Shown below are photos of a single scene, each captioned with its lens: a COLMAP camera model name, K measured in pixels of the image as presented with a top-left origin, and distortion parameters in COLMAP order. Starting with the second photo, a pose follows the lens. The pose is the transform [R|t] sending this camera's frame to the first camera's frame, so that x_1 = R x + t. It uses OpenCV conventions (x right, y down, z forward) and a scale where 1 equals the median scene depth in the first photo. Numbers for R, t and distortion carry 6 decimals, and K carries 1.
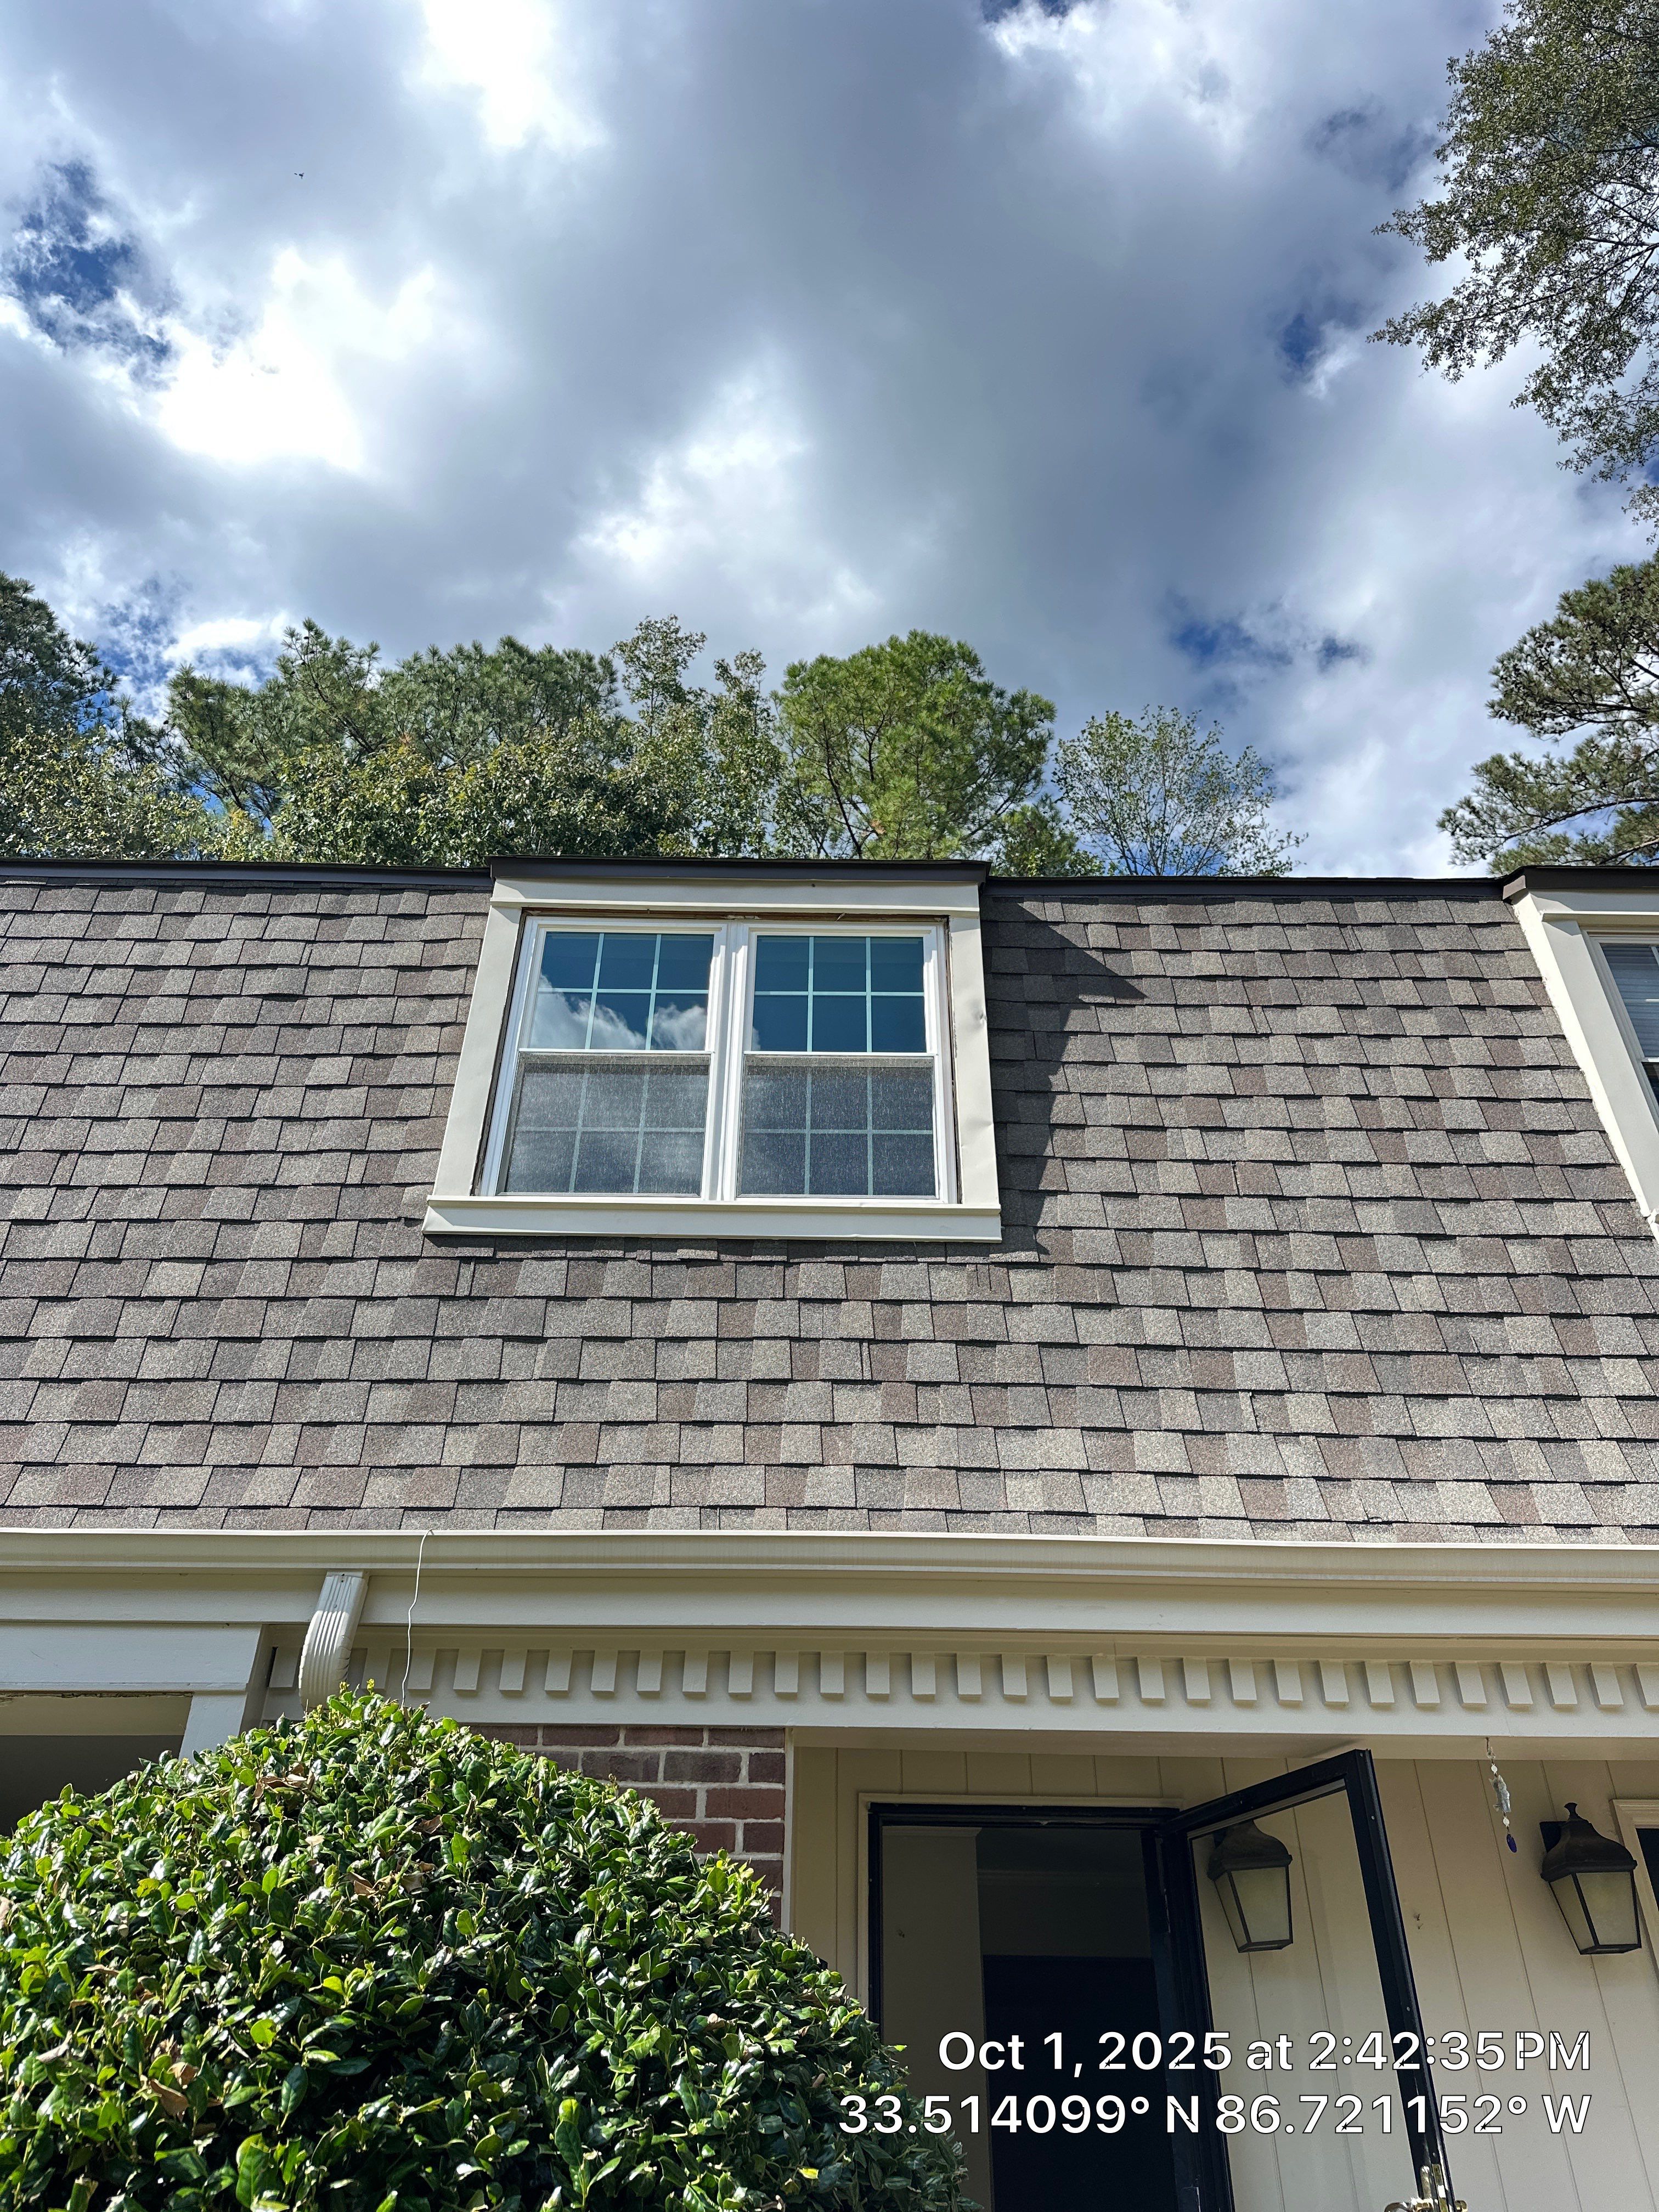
lens RADIAL K [[1522.1, 0, 823.8], [0, 1522.1, 1096.0], [0, 0, 1]] dist [0.135652, -0.211478]
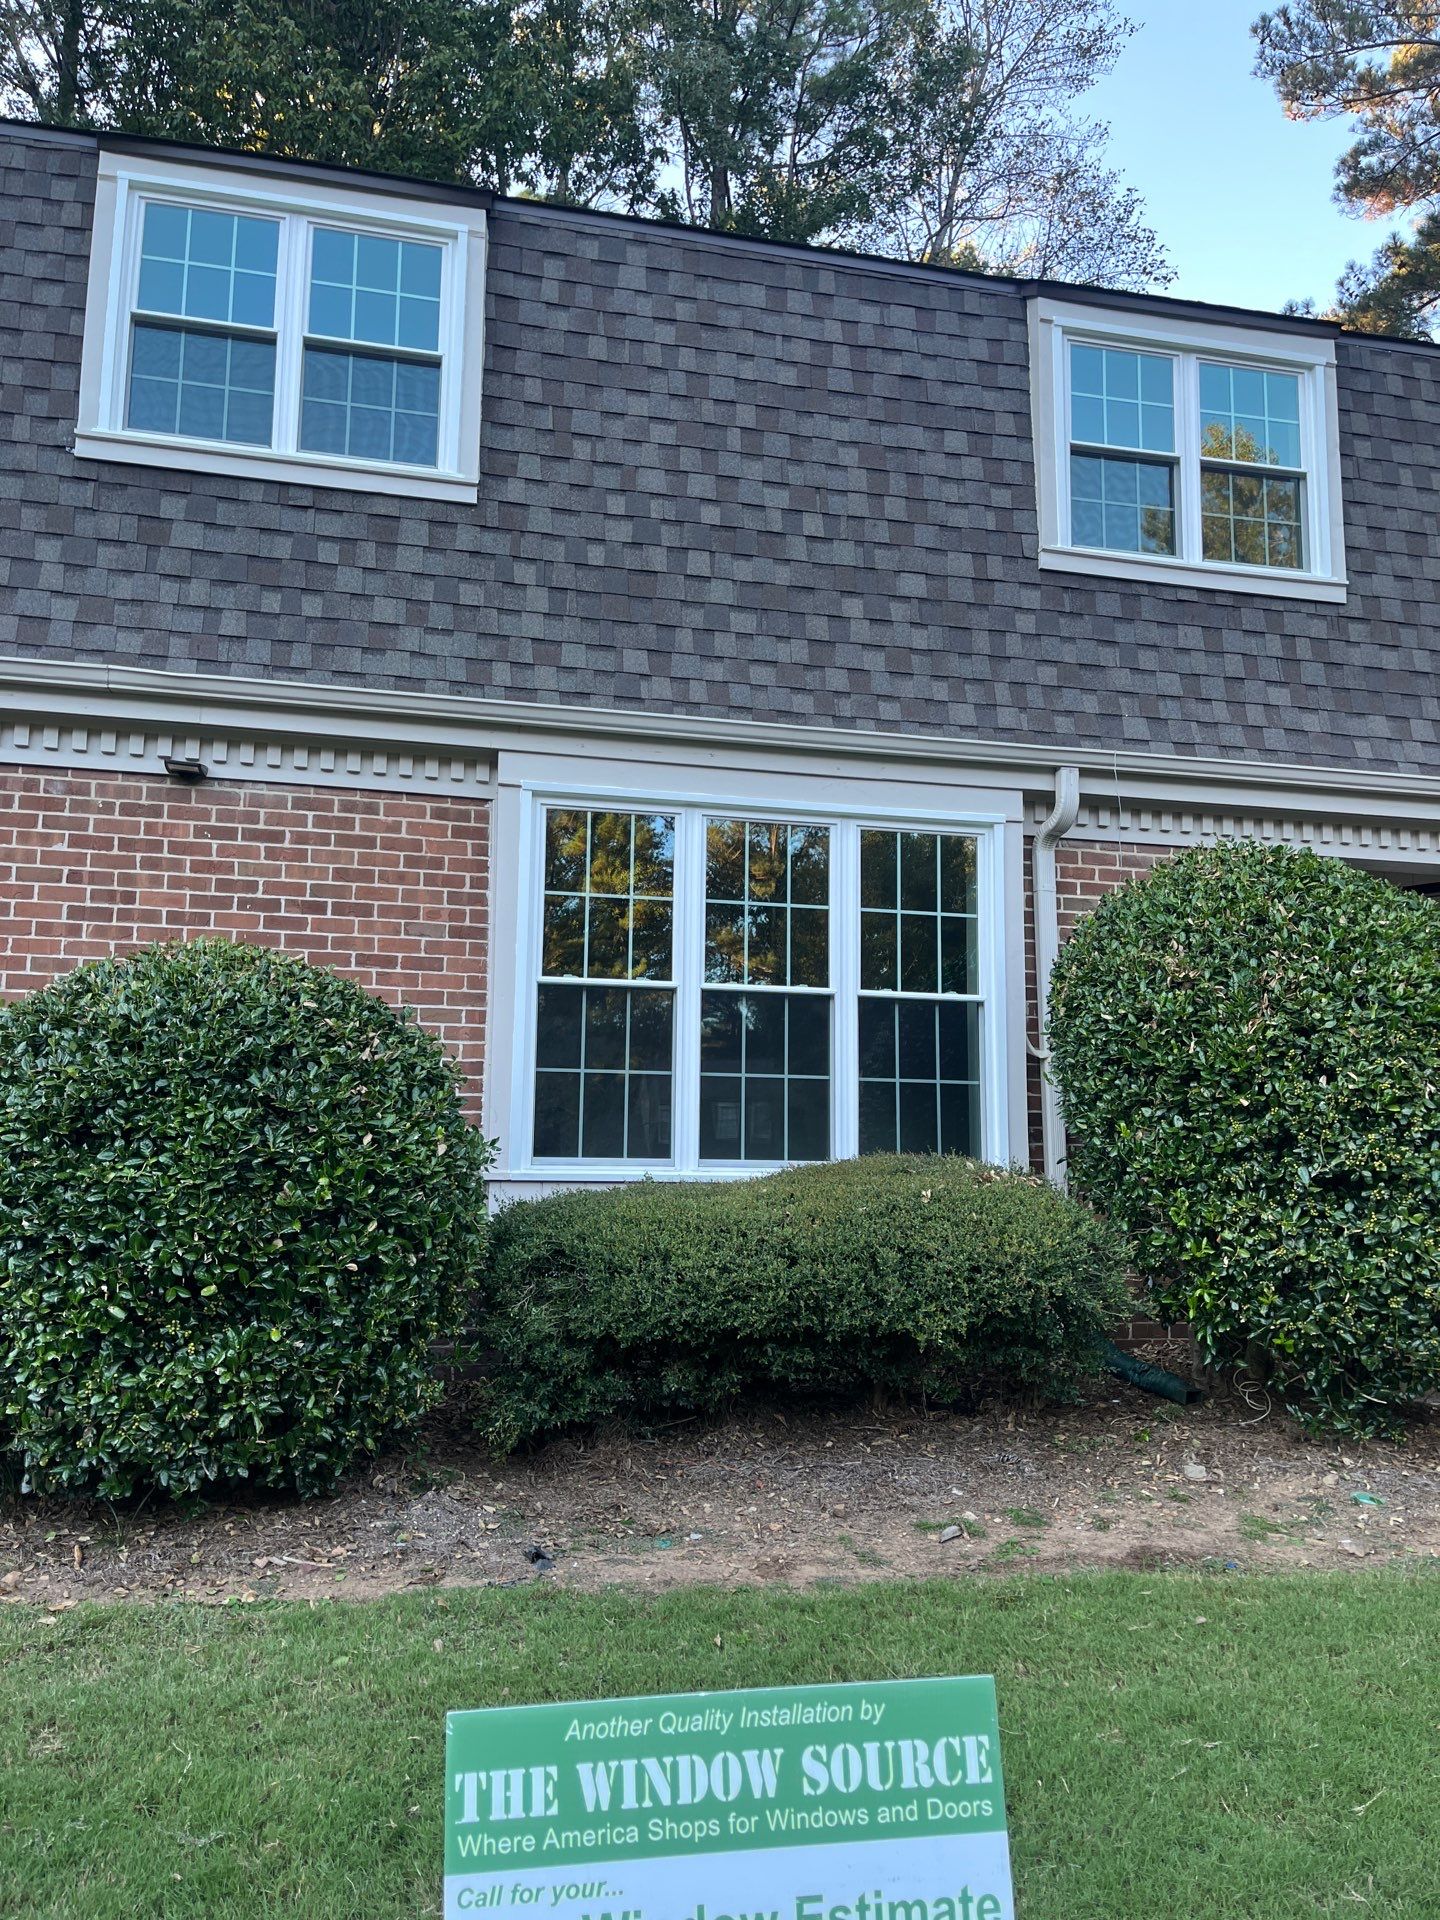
lens RADIAL K [[1429.8, 0, 714.6], [0, 1429.8, 960.1], [0, 0, 1]] dist [0.058925, -0.073089]
pose [[0.978655, 0.038928, 0.201788, -0.887920], [-0.130142, 0.877317, 0.461928, -0.211429], [-0.159050, -0.478329, 0.863658, -0.501232]]
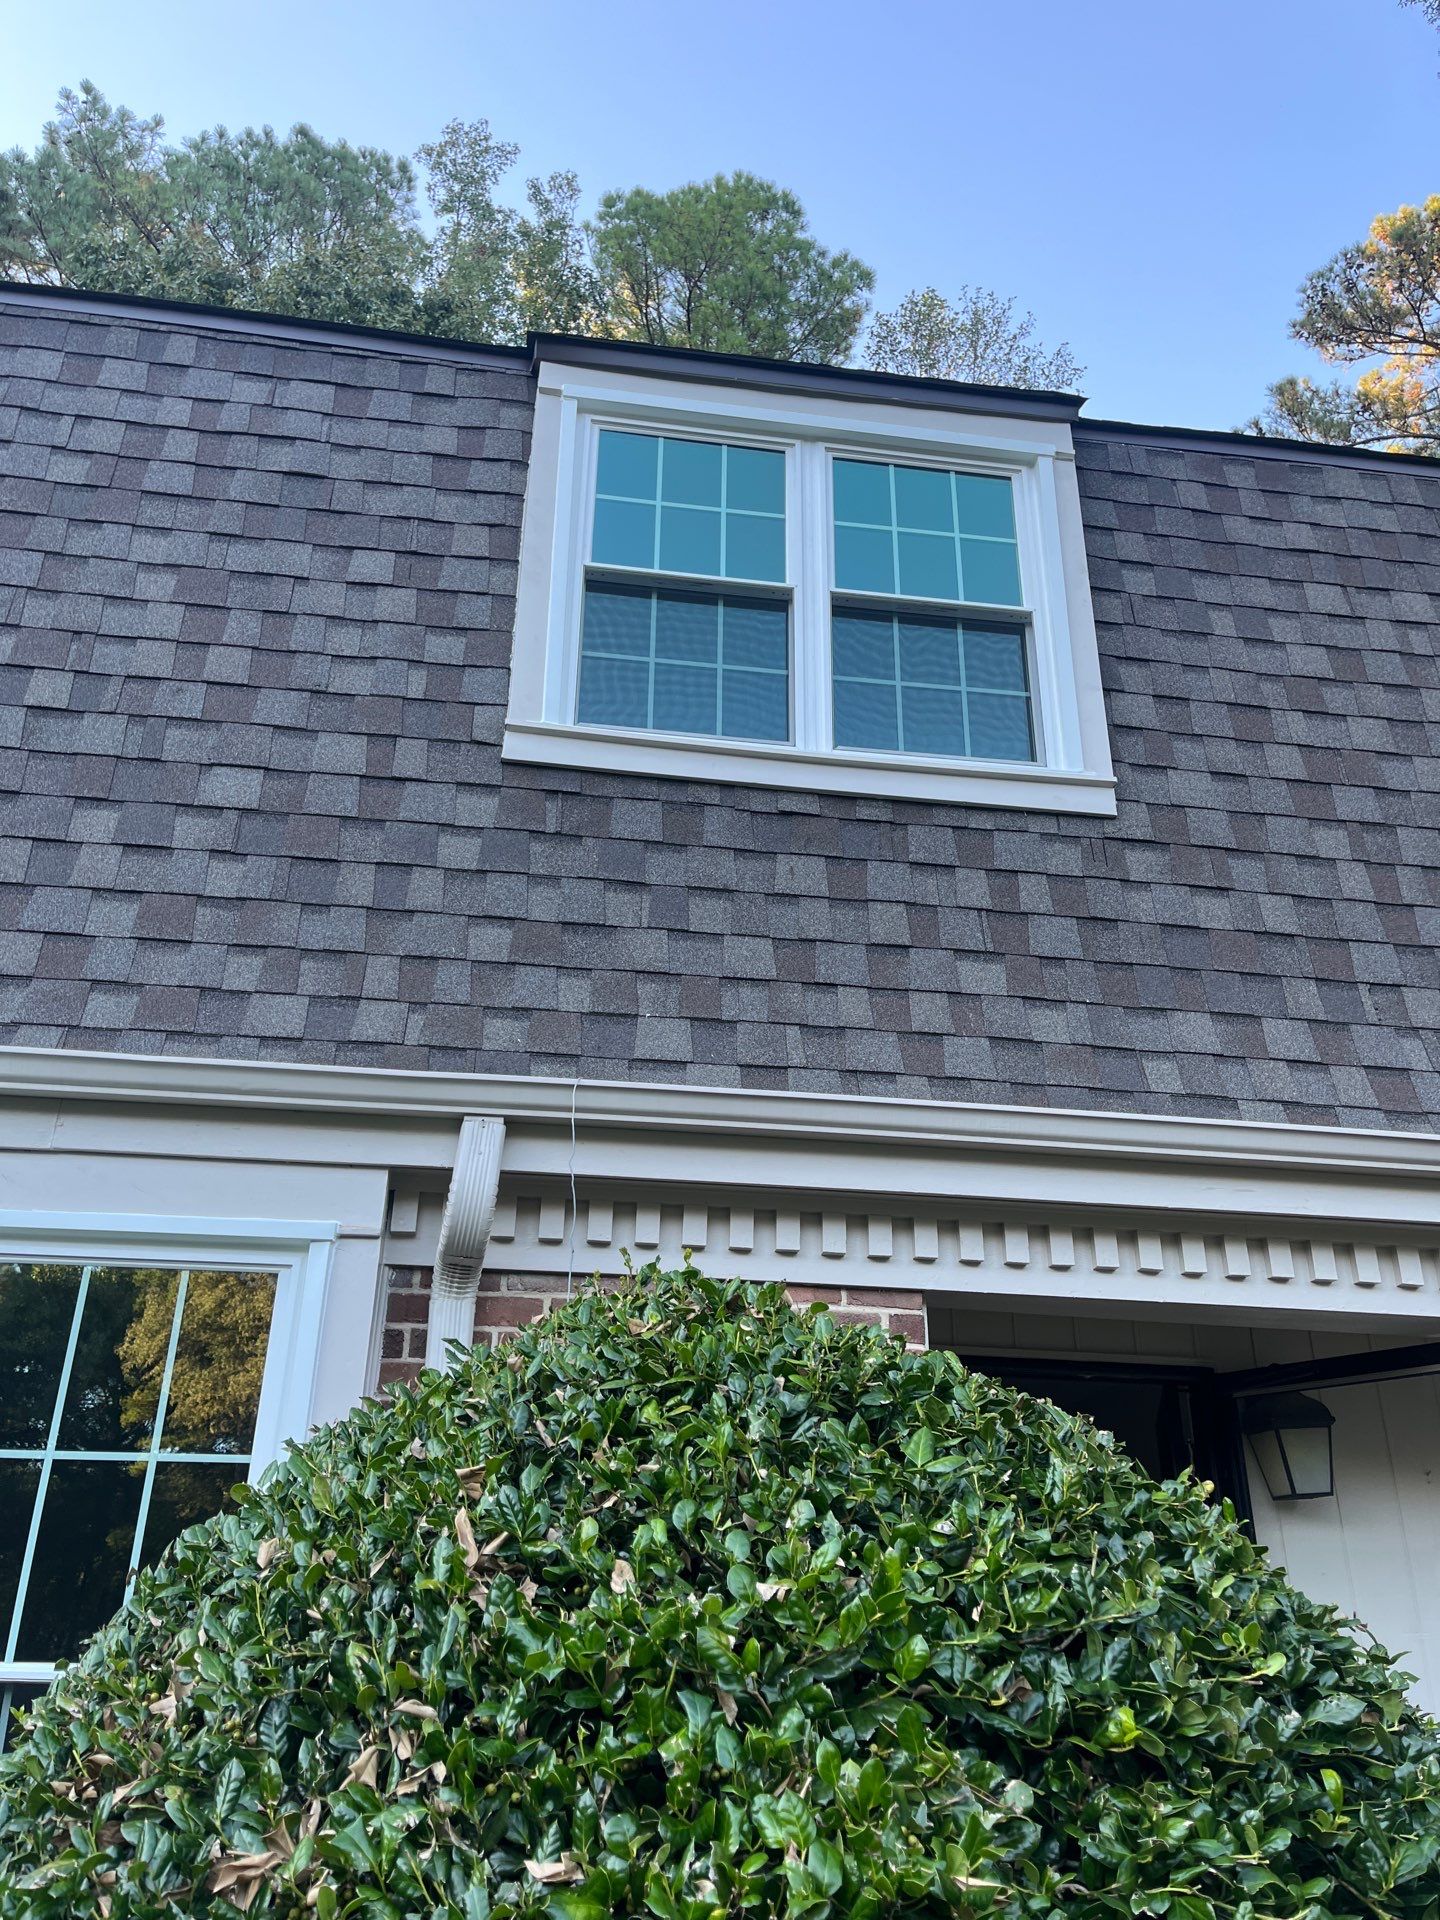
lens RADIAL K [[1465.3, 0, 723.6], [0, 1465.3, 963.0], [0, 0, 1]] dist [0.037458, -0.006469]
pose [[0.991318, 0.060462, 0.116756, -0.218872], [-0.081909, 0.978619, 0.188667, 0.031811], [-0.102853, -0.196592, 0.975076, 0.118044]]
